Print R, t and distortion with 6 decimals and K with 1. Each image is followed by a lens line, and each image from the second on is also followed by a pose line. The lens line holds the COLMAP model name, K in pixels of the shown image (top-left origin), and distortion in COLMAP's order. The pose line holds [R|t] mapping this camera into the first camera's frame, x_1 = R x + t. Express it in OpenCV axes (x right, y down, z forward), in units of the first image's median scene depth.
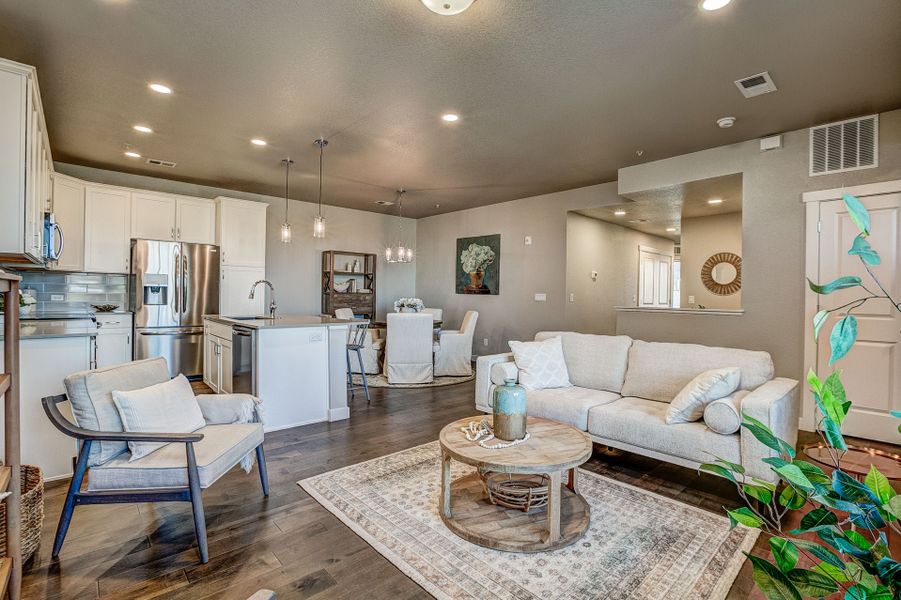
lens RADIAL K [[431.0, 0, 443.9], [0, 431.0, 302.5], [0, 0, 1]] dist [-0.018747, 0.001036]
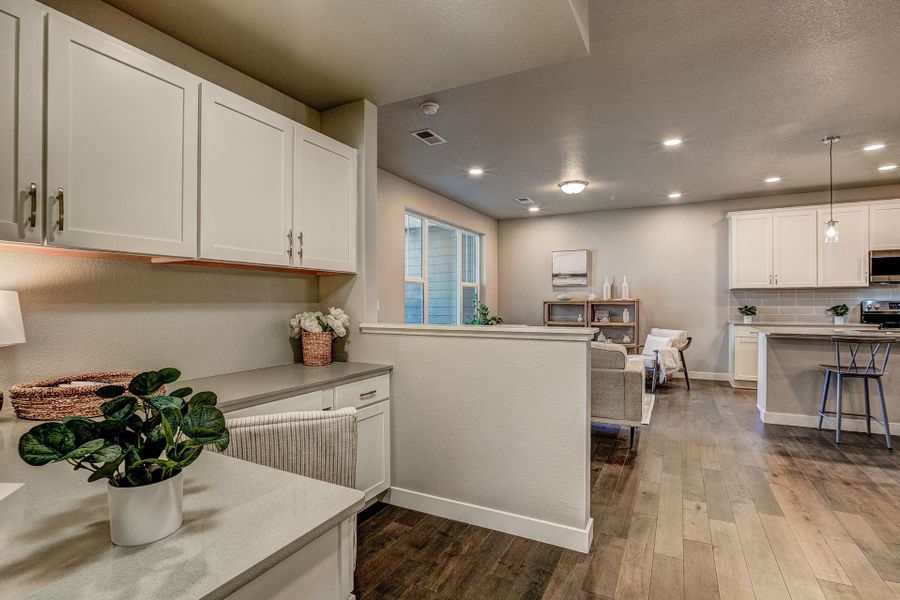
lens RADIAL K [[430.5, 0, 443.5], [0, 430.5, 302.5], [0, 0, 1]] dist [-0.018747, 0.001036]
pose [[-0.940663, -0.013076, -0.339090, 0.553106], [-0.018341, 0.999756, 0.012326, -0.013509], [0.338846, 0.017813, -0.940673, 1.089200]]
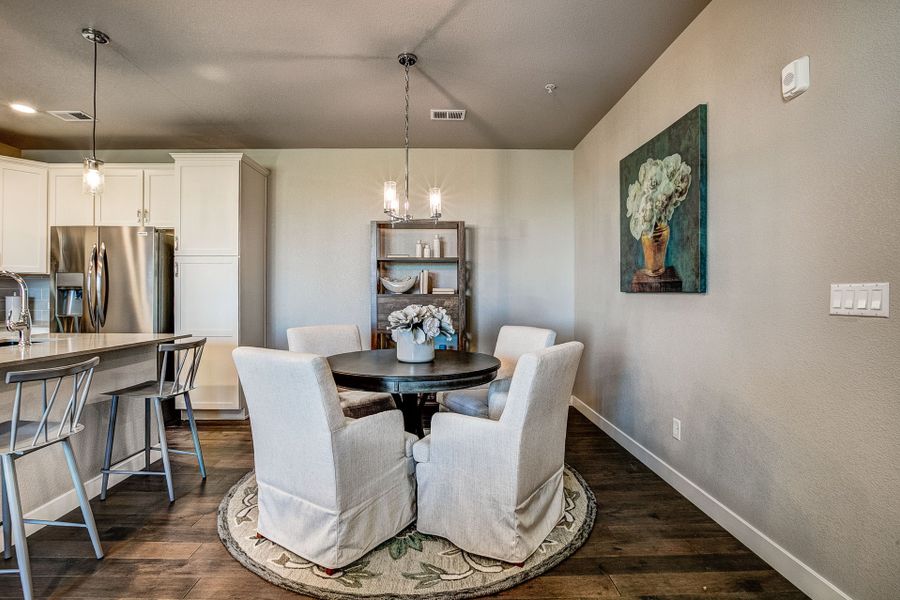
lens RADIAL K [[426.6, 0, 450.4], [0, 426.6, 296.5], [0, 0, 1]] dist [-0.043339, 0.011631]
pose [[0.757576, -0.014501, -0.652586, 0.211410], [-0.002384, 0.999685, -0.024981, -0.007785], [0.652743, 0.020481, 0.757303, 0.723524]]
